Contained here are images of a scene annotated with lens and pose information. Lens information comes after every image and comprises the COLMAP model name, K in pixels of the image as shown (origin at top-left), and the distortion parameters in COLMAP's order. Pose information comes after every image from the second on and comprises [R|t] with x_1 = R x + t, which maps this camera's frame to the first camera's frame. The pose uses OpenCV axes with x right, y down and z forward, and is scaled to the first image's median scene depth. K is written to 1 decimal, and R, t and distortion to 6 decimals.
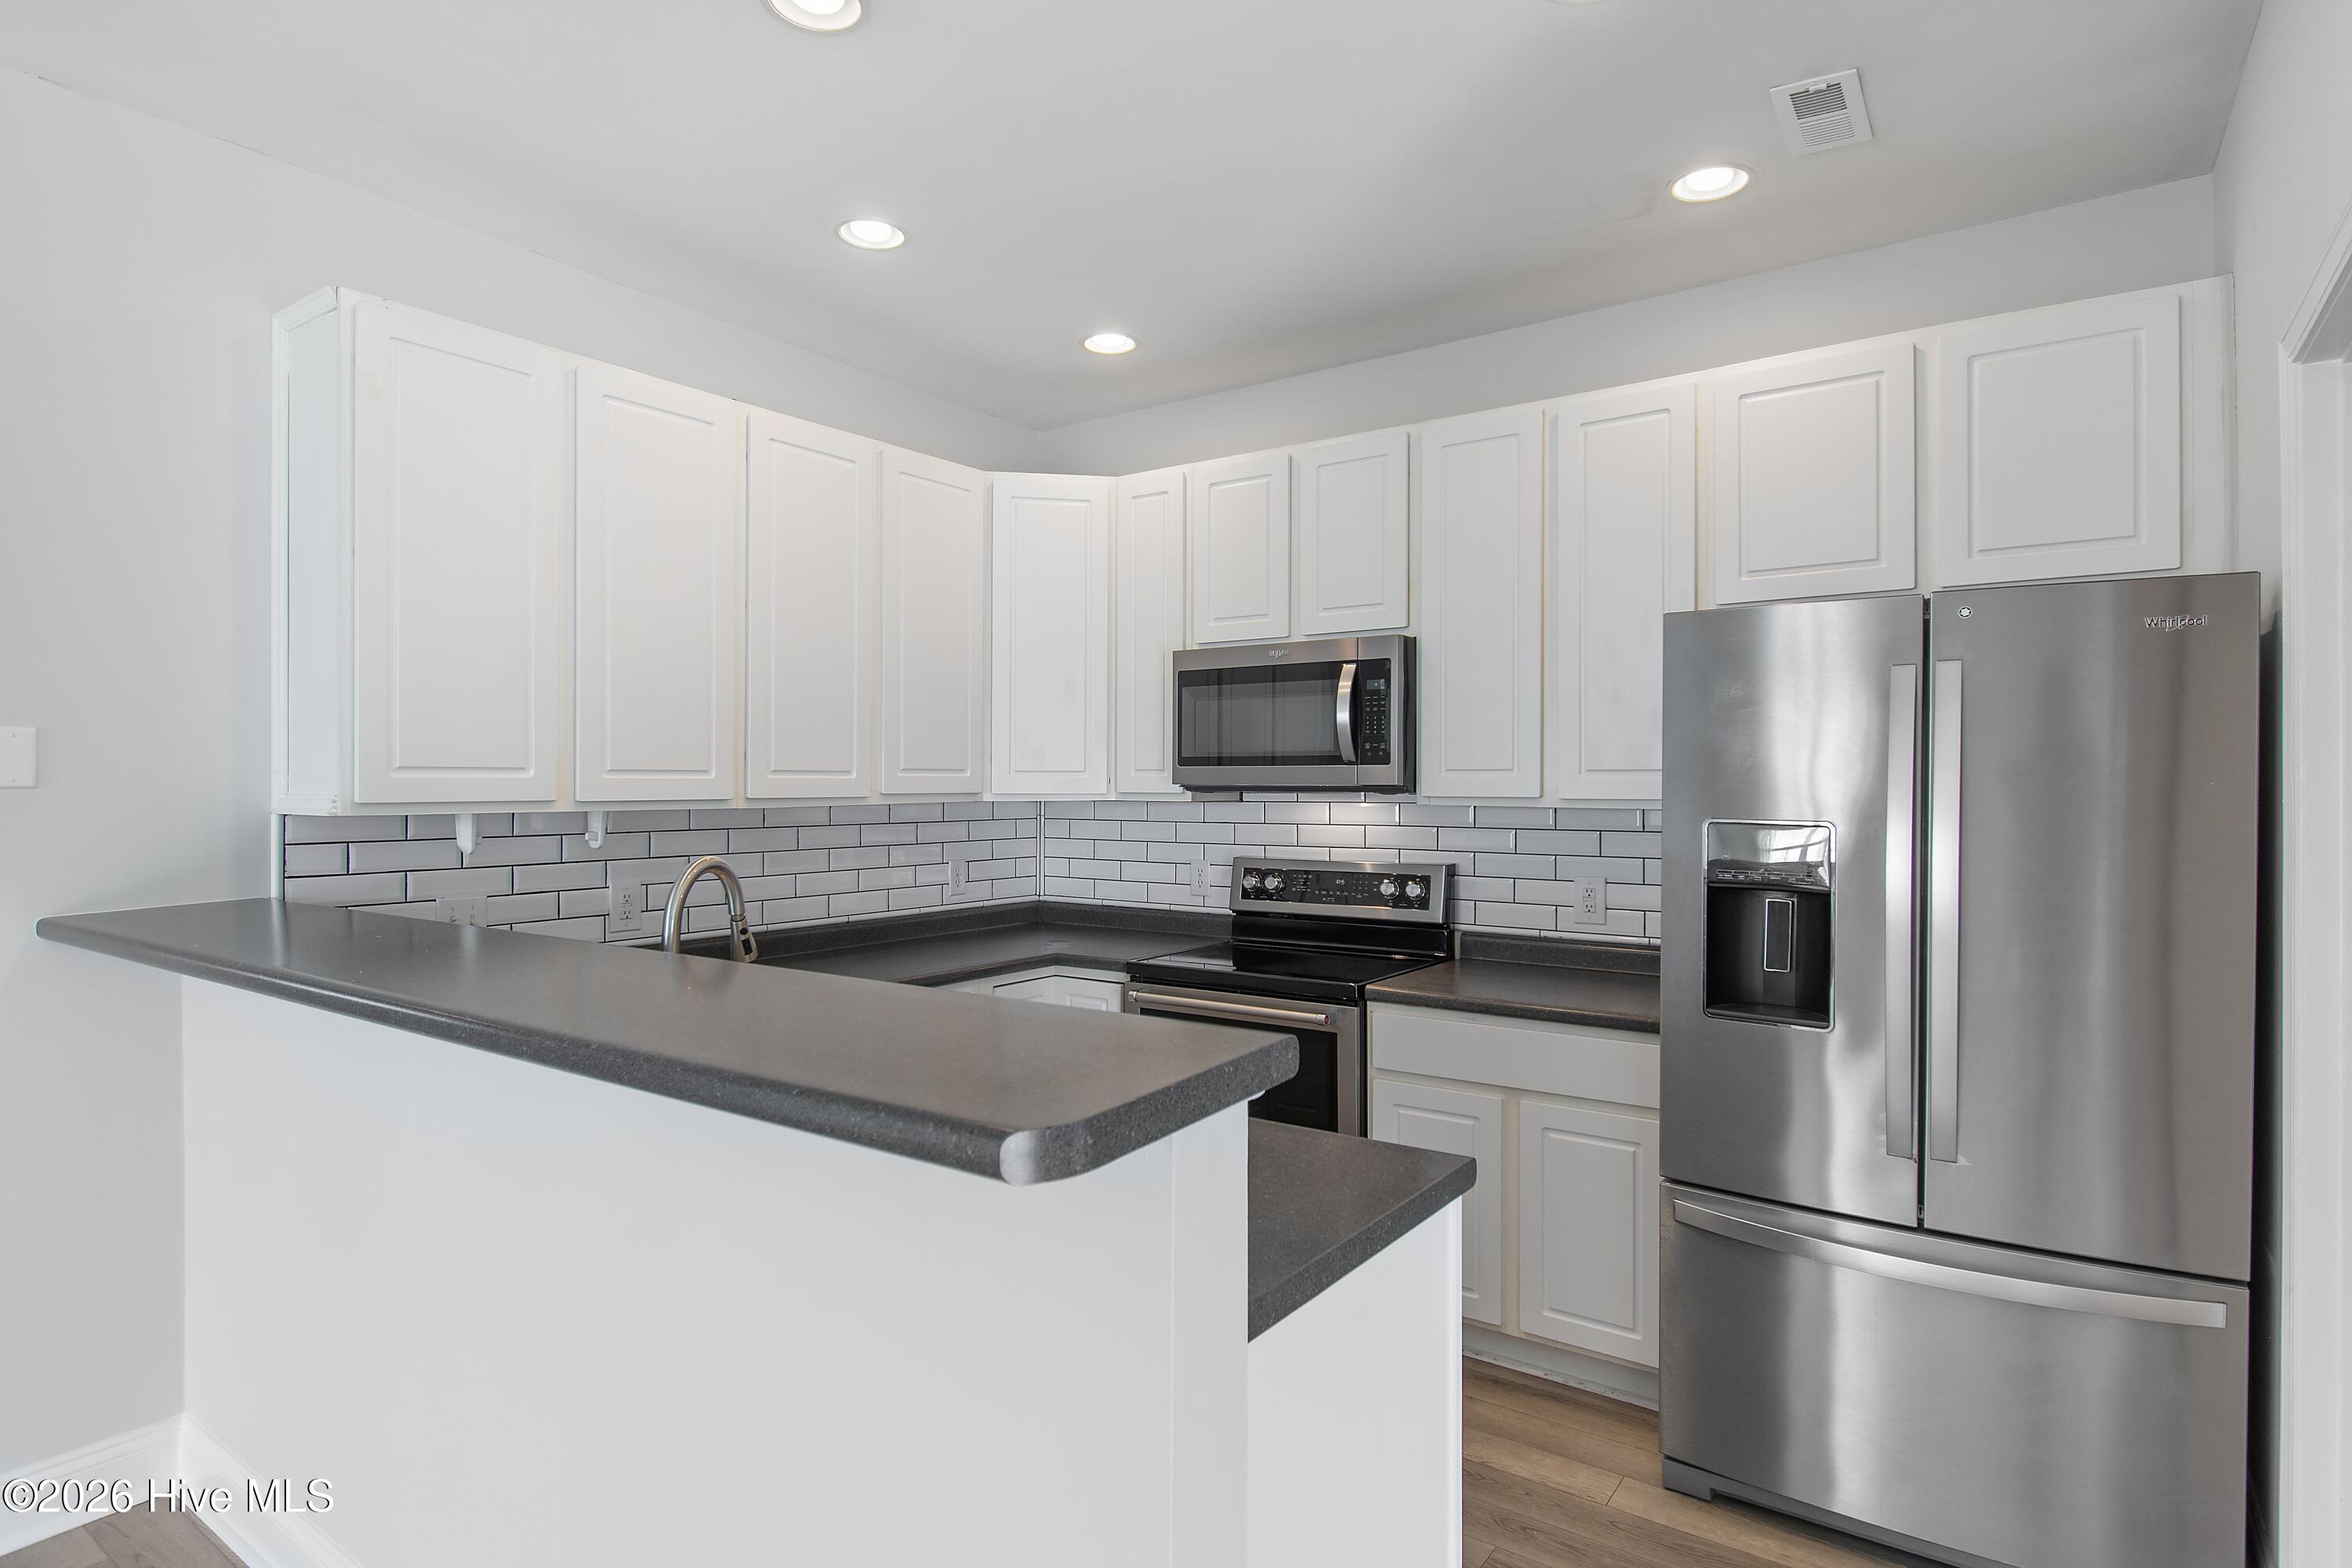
lens RADIAL K [[1228.3, 0, 1184.5], [0, 1228.3, 780.7], [0, 0, 1]] dist [0.001541, -0.001126]
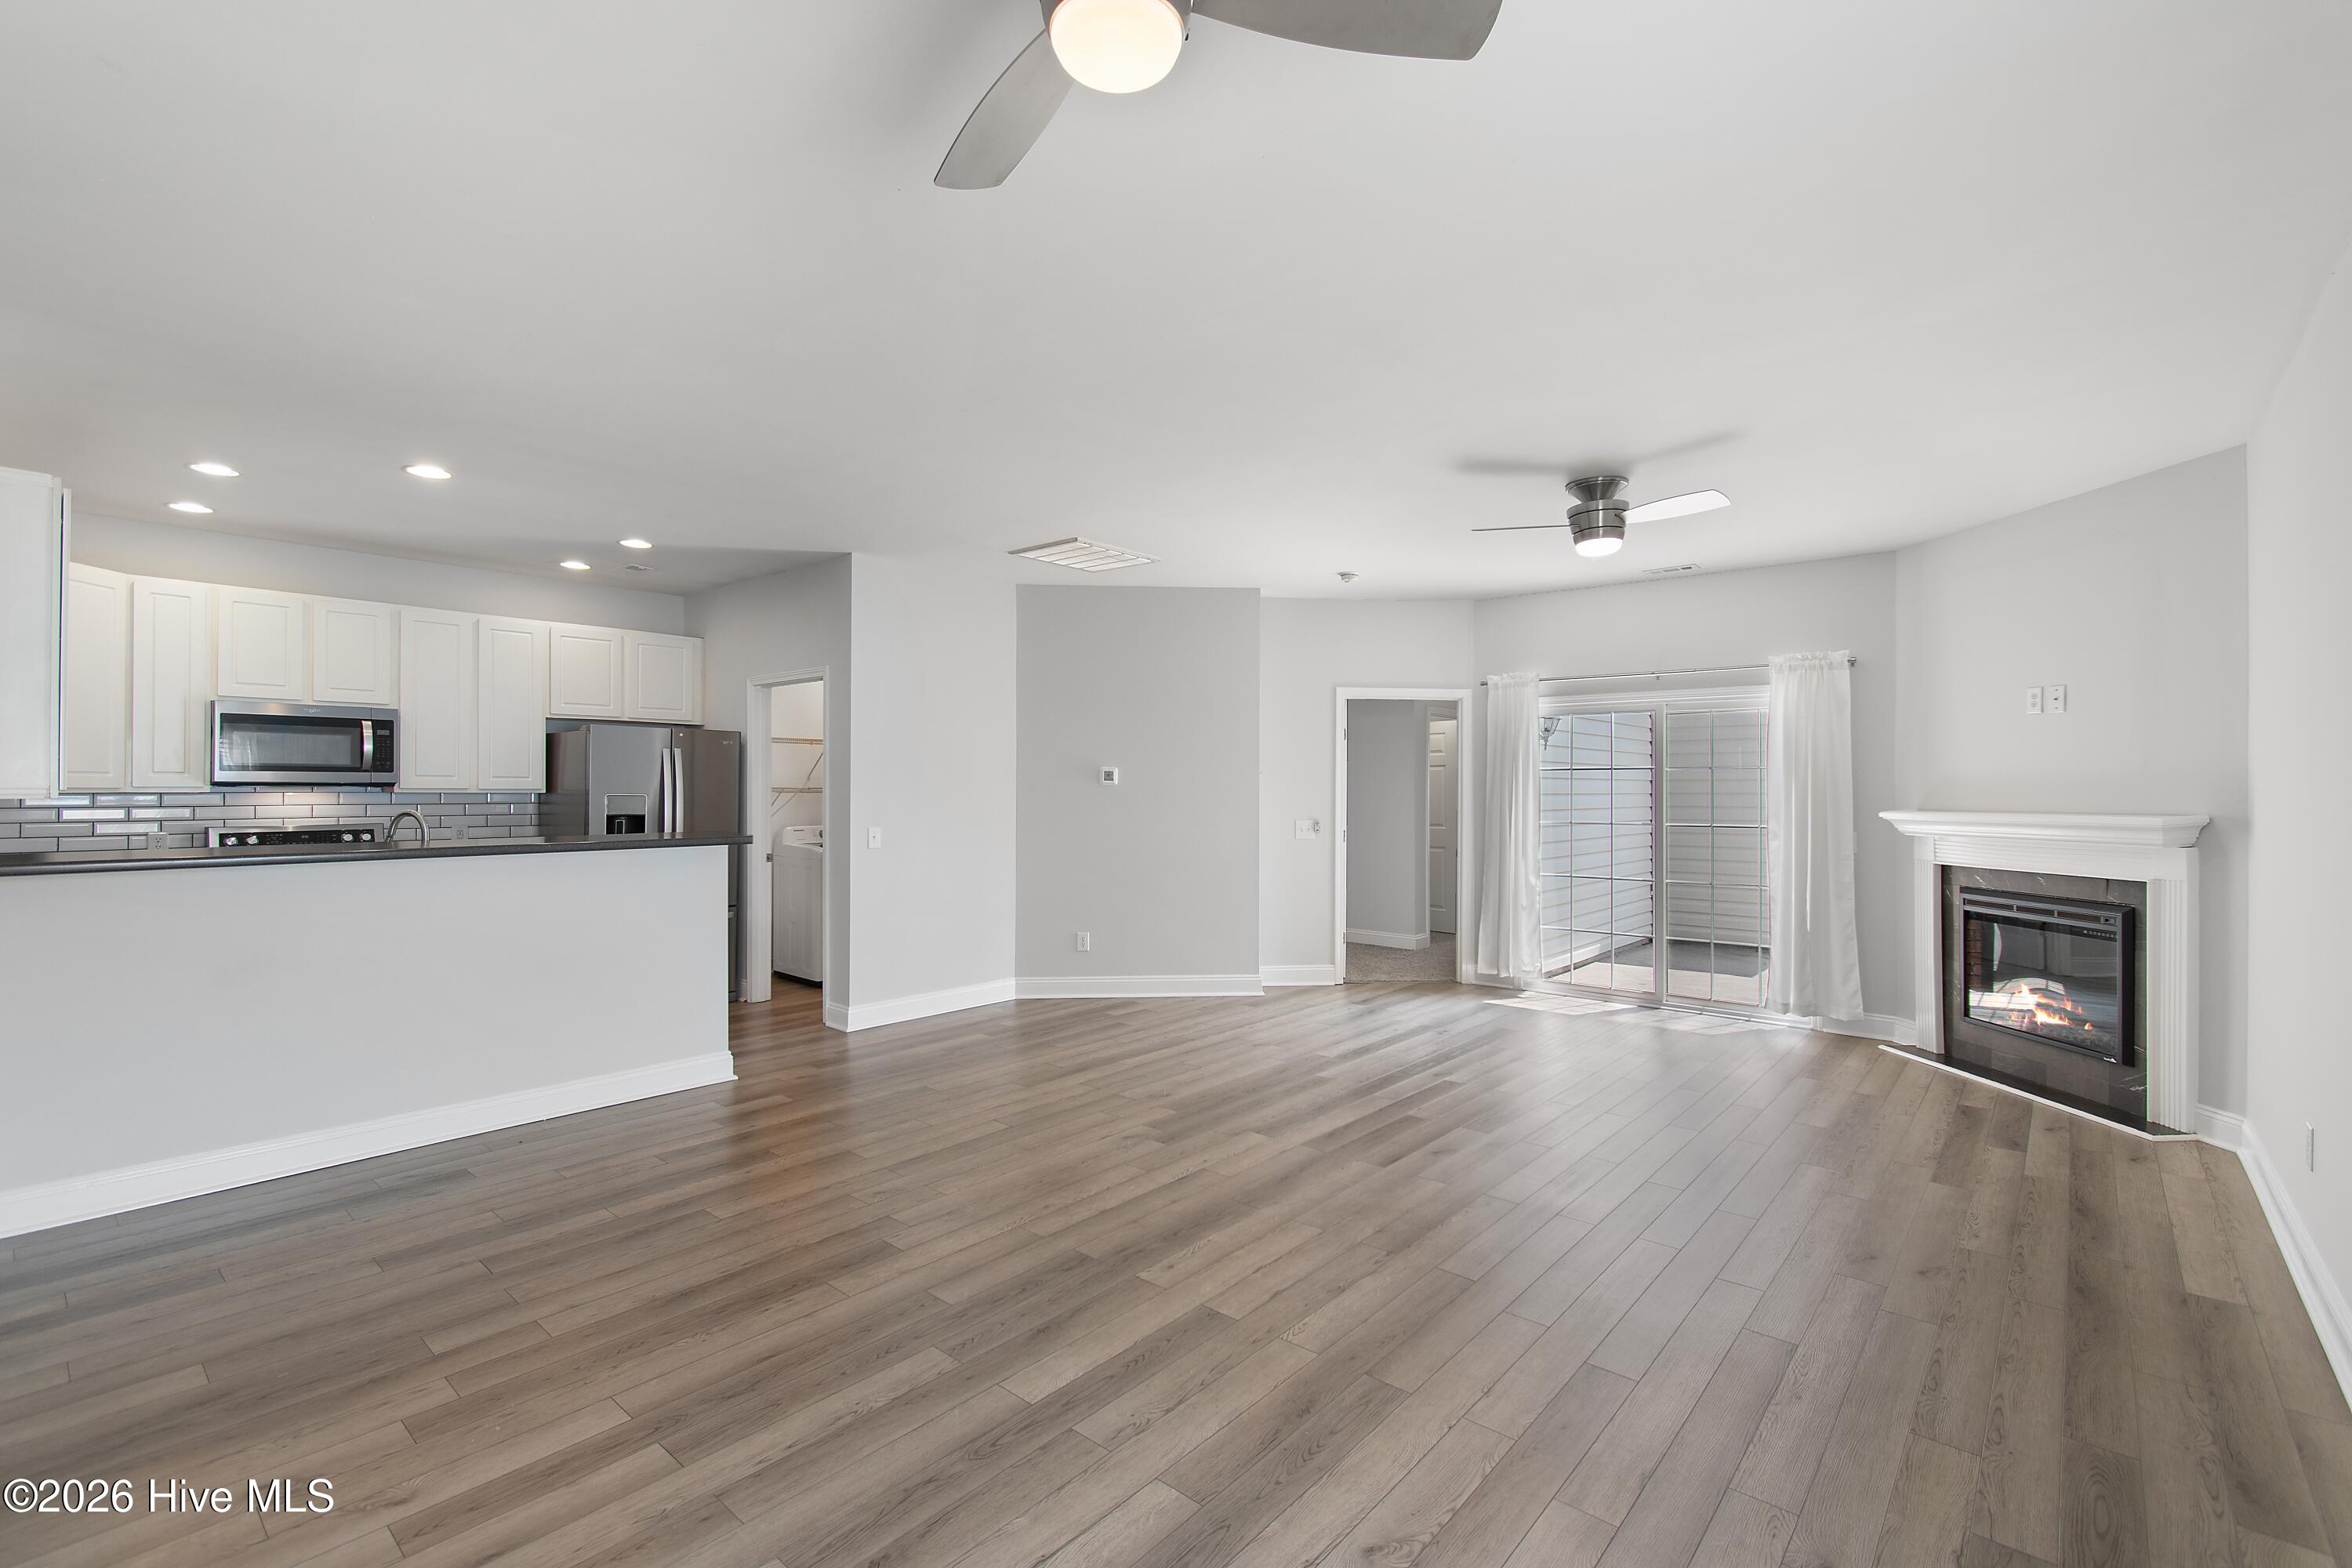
lens RADIAL K [[1034.5, 0, 1184.4], [0, 1034.5, 785.1], [0, 0, 1]] dist [0.000728, 0.001032]
pose [[0.097212, 0.002440, 0.995261, -1.301932], [-0.004962, 0.999986, -0.001966, 0.004200], [-0.995251, -0.004748, 0.097223, -0.439000]]
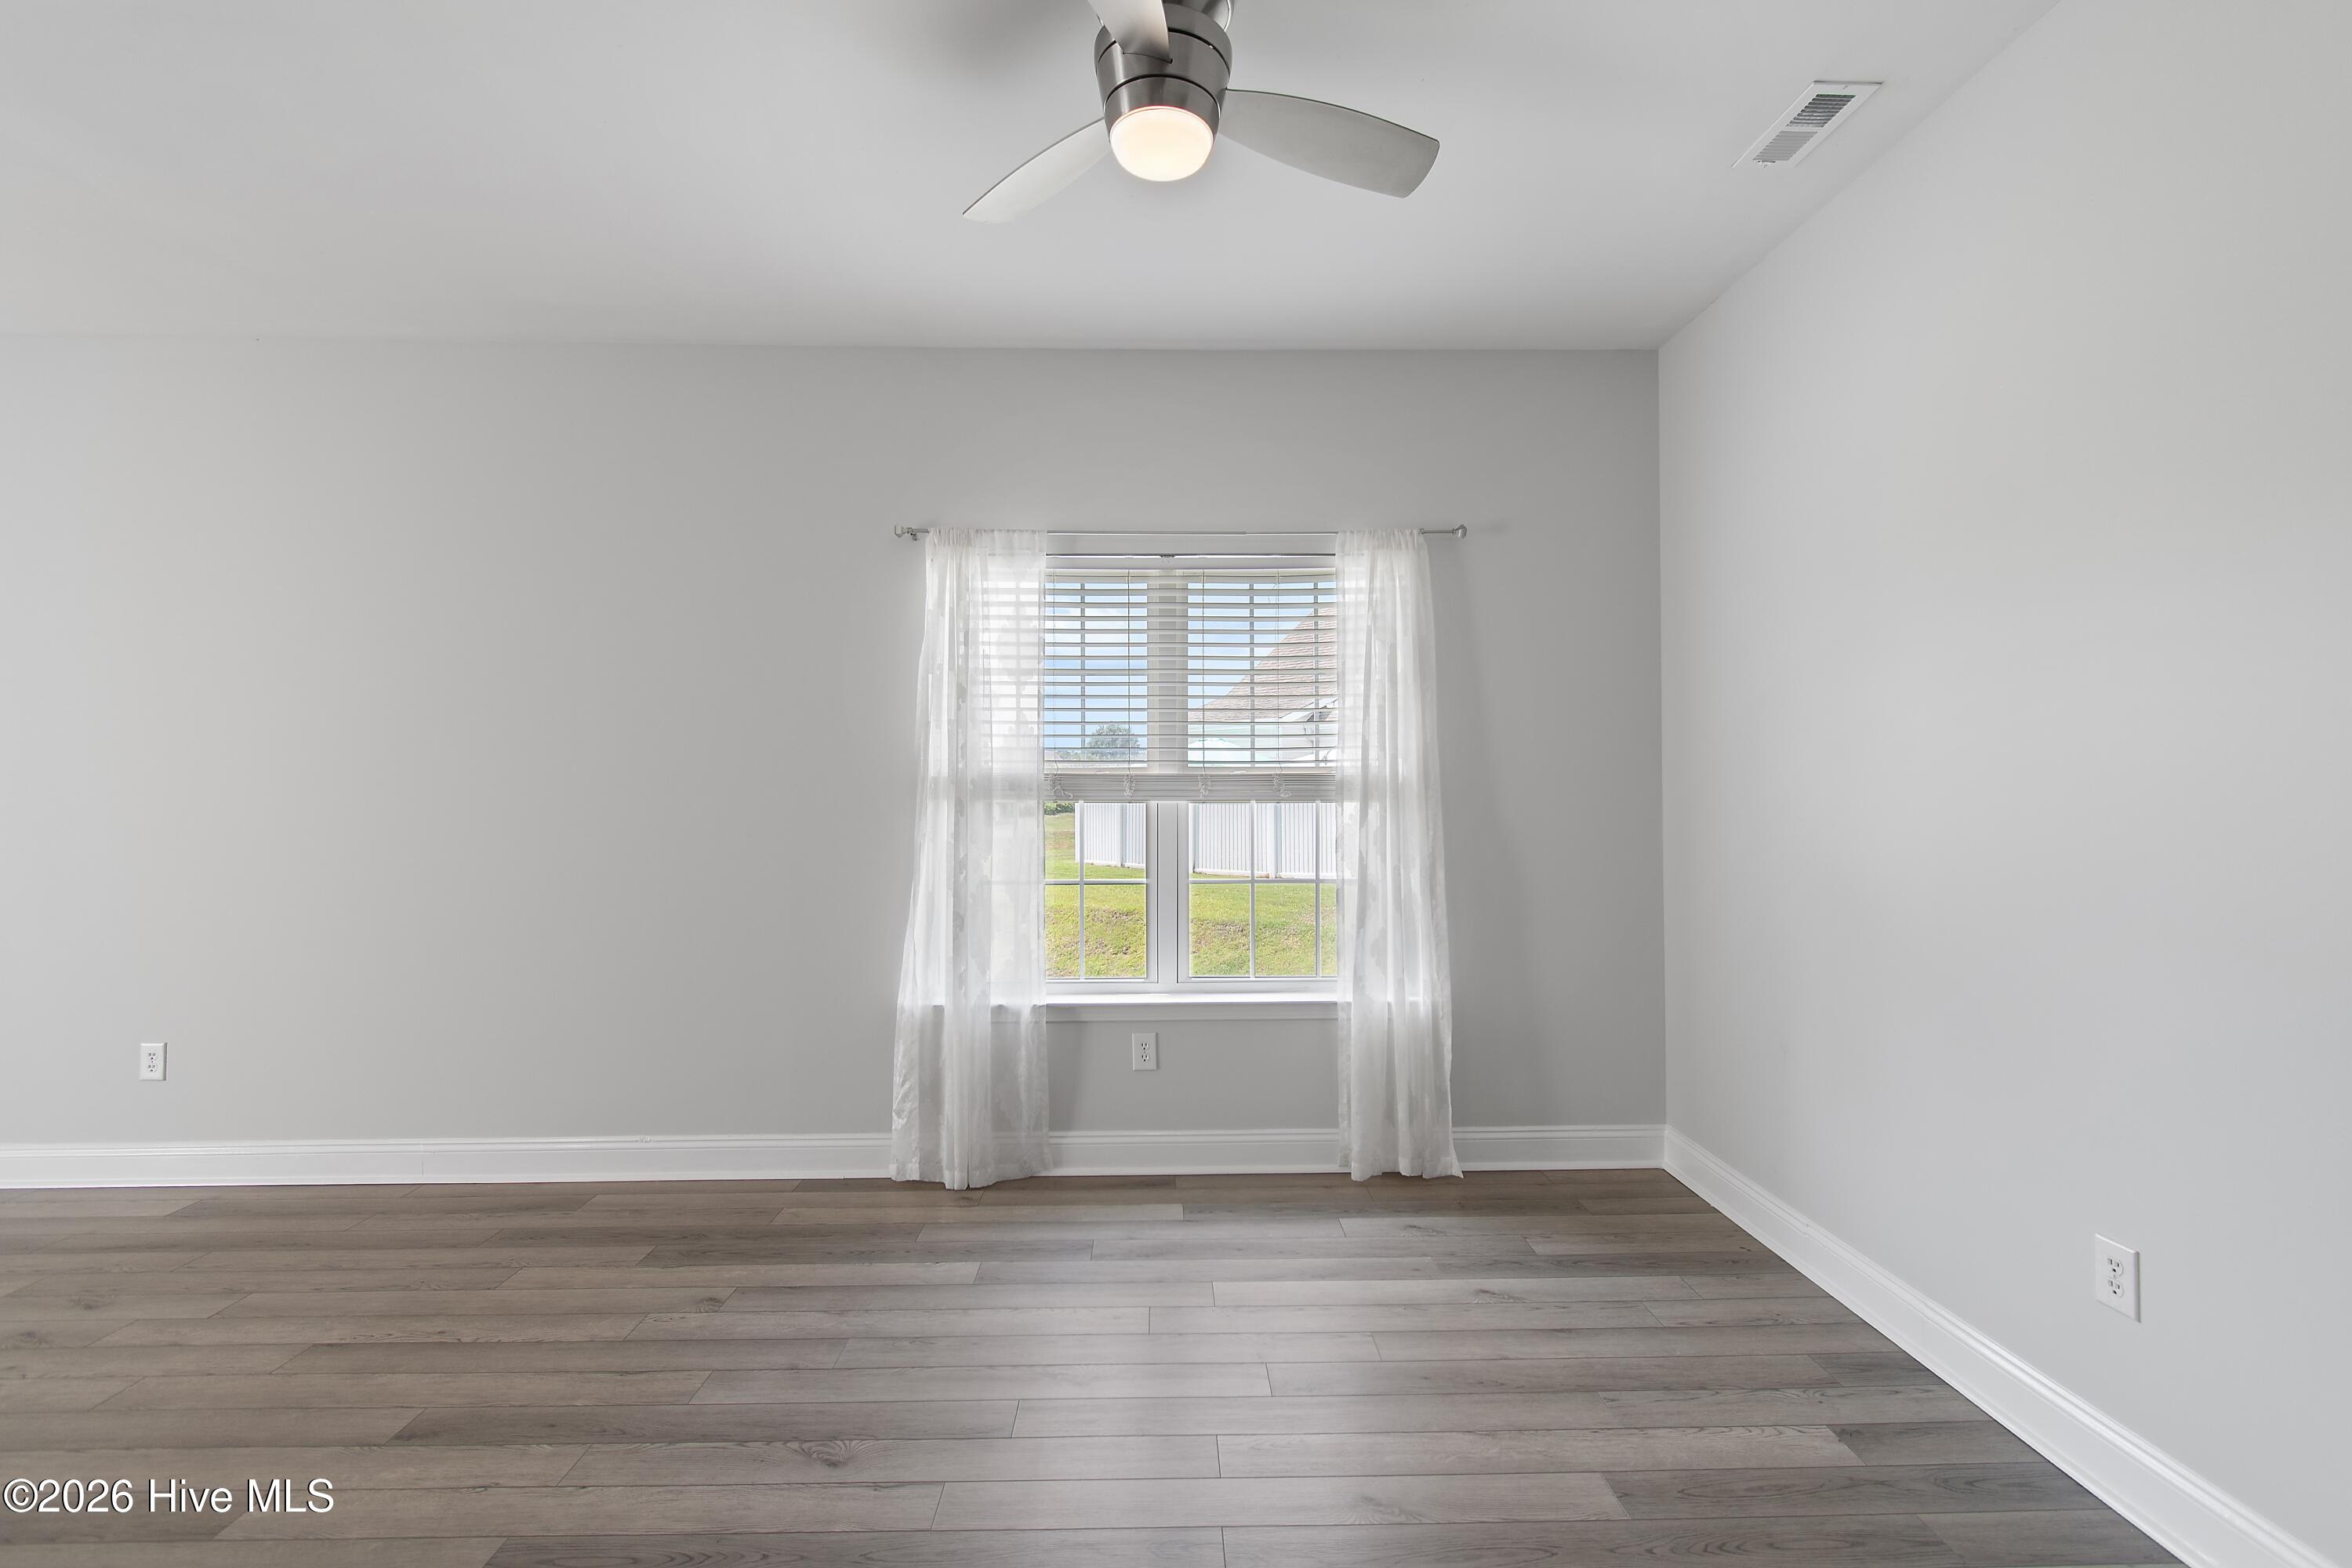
lens RADIAL K [[1034.5, 0, 1175.6], [0, 1034.5, 785.1], [0, 0, 1]] dist [0.000728, 0.001032]
pose [[-0.808259, 0.001522, -0.588825, -0.596912], [0.004766, 0.999981, -0.003957, 0.040094], [0.588807, -0.006005, -0.808251, 0.059227]]
